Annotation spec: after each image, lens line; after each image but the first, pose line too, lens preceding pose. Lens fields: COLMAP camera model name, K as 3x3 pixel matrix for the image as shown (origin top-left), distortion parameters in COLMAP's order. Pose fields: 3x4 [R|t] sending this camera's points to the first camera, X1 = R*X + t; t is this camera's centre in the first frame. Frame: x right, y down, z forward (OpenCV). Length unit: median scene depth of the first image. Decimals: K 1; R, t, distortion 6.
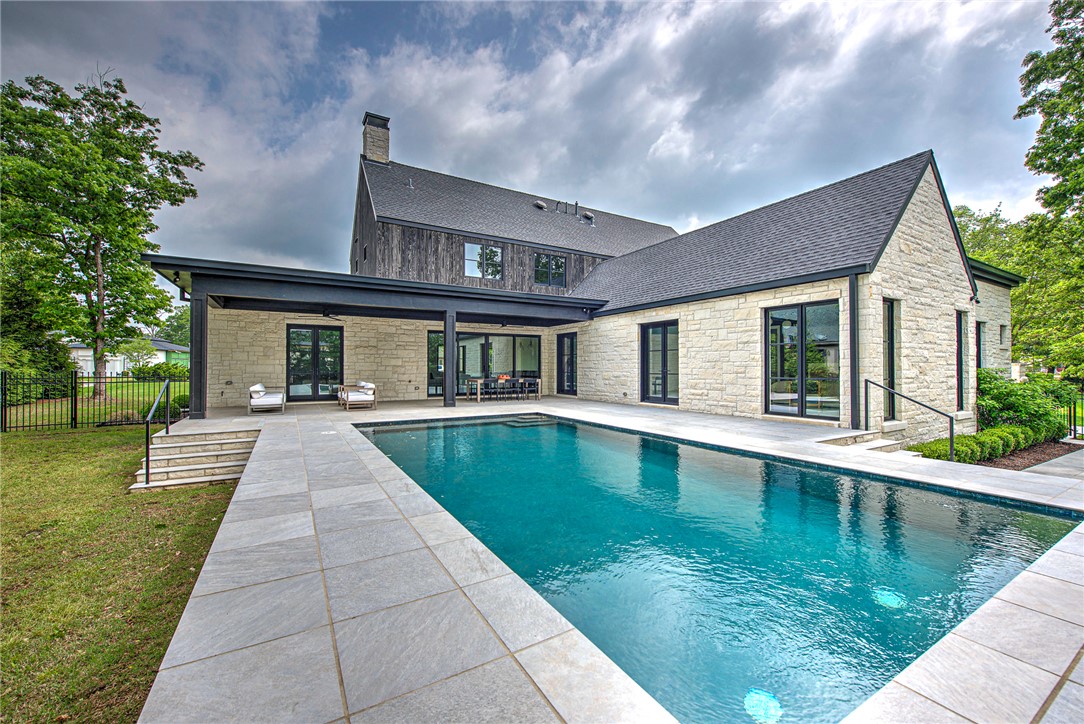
lens RADIAL K [[430.8, 0, 540.7], [0, 430.8, 362.4], [0, 0, 1]] dist [-0.004952, -0.001161]
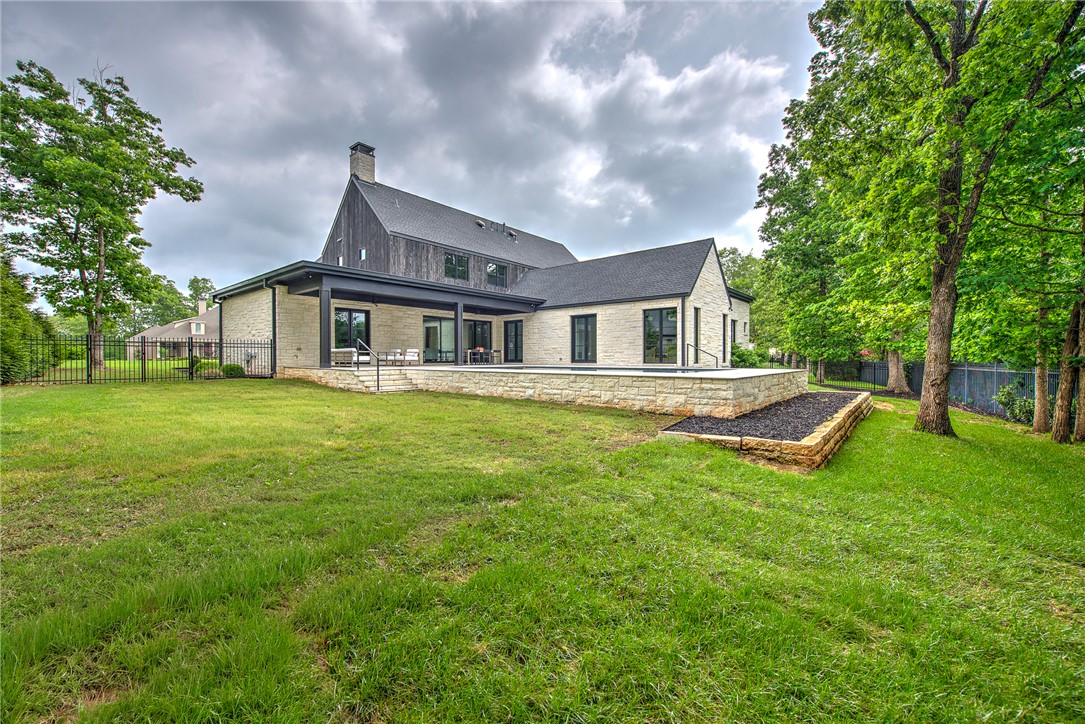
lens RADIAL K [[431.2, 0, 543.4], [0, 431.2, 360.3], [0, 0, 1]] dist [-0.004952, -0.001161]
pose [[0.941844, -0.003567, 0.336032, -0.374934], [-0.002440, 0.999845, 0.017453, 0.046839], [-0.336042, -0.017258, 0.941689, -0.459968]]
